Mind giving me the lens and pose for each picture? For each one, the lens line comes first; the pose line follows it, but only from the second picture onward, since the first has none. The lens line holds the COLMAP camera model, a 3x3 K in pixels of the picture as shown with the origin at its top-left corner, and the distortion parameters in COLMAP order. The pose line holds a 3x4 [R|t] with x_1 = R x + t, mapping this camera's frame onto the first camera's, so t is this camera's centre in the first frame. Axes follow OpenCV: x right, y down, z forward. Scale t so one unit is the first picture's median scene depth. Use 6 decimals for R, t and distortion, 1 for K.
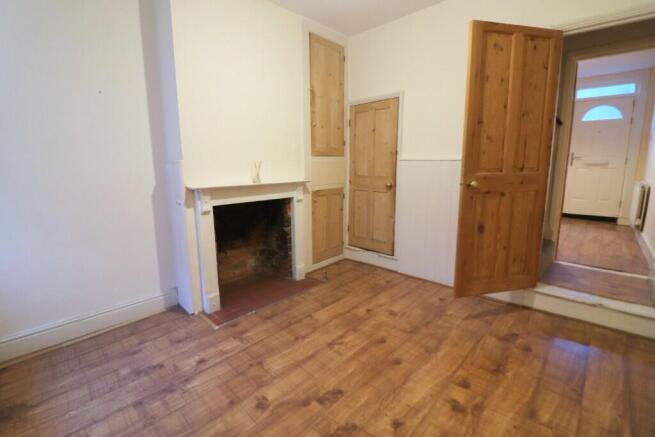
lens RADIAL K [[323.4, 0, 319.9], [0, 323.4, 220.4], [0, 0, 1]] dist [0.000126, -0.022491]
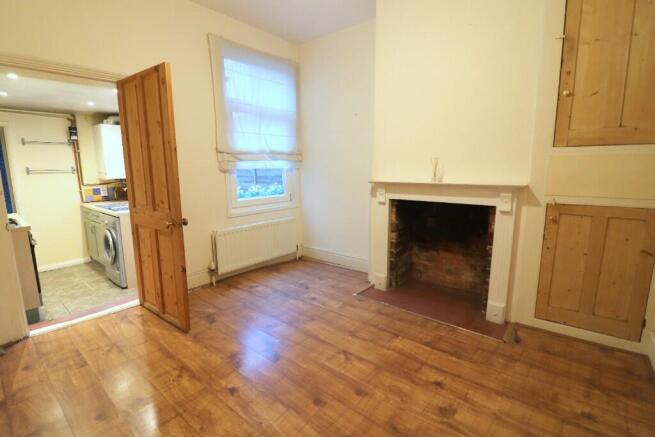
lens RADIAL K [[323.4, 0, 319.9], [0, 323.4, 220.4], [0, 0, 1]] dist [0.000126, -0.022491]
pose [[-0.006033, 0.176477, -0.984286, 0.807667], [-0.159347, 0.971557, 0.175171, -0.132259], [0.987204, 0.157900, 0.022260, 0.758584]]
